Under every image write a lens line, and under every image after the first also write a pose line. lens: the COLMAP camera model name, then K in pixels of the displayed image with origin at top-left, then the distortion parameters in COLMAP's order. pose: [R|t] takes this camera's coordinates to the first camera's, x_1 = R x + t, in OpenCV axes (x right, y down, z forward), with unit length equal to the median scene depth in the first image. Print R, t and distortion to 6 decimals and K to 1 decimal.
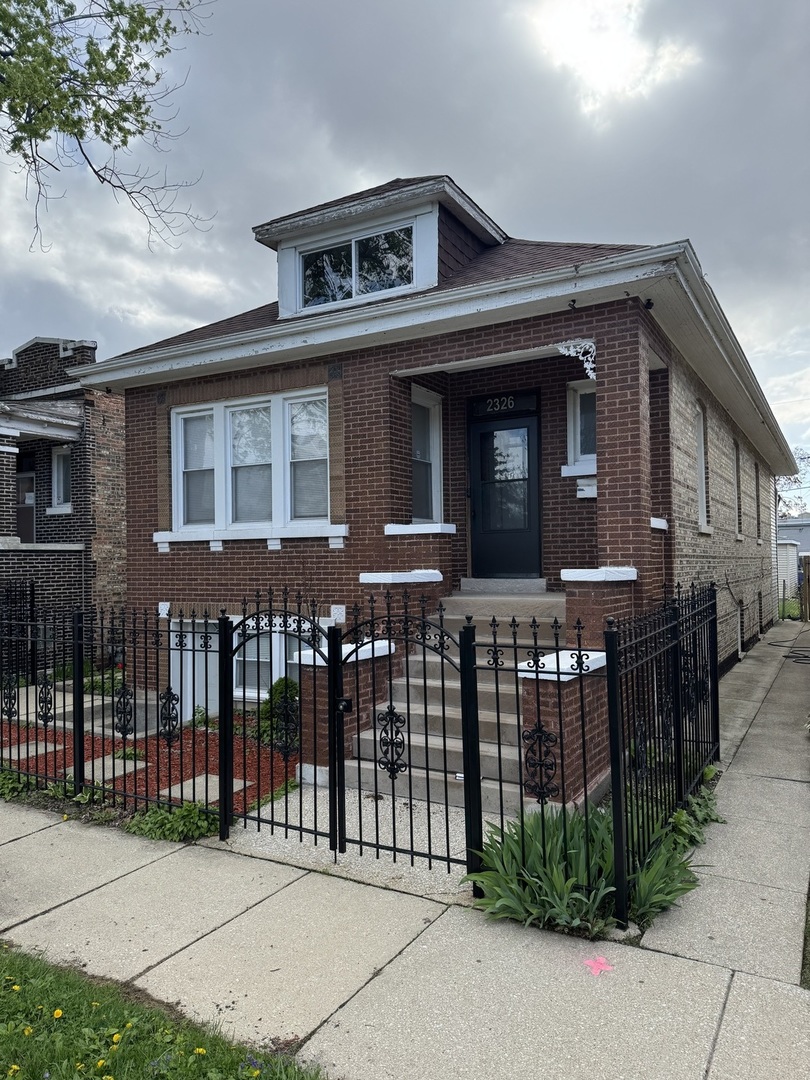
lens RADIAL K [[747.8, 0, 405.0], [0, 747.8, 540.0], [0, 0, 1]] dist [0.138746, 0.000604]
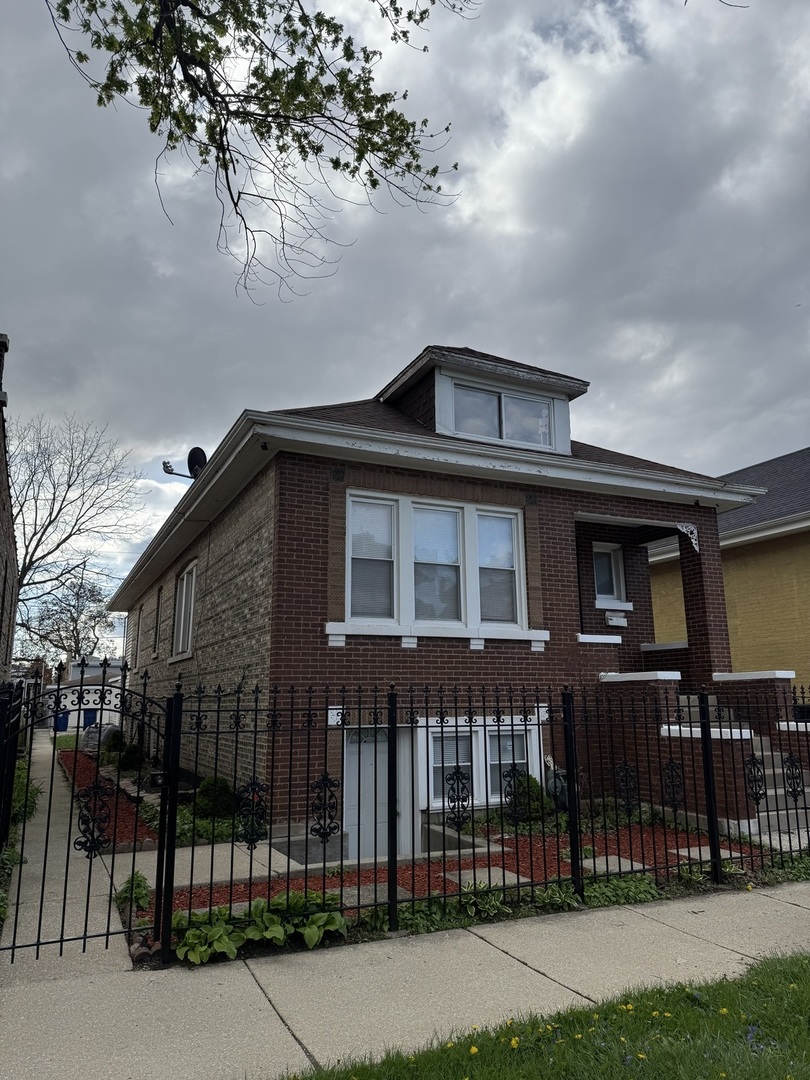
lens RADIAL K [[747.8, 0, 405.0], [0, 747.8, 540.0], [0, 0, 1]] dist [0.138746, 0.000604]
pose [[0.567542, 0.175435, 0.804437, -1.078992], [-0.020808, 0.979780, -0.198995, 0.072448], [-0.823082, 0.096199, 0.559716, 0.488391]]
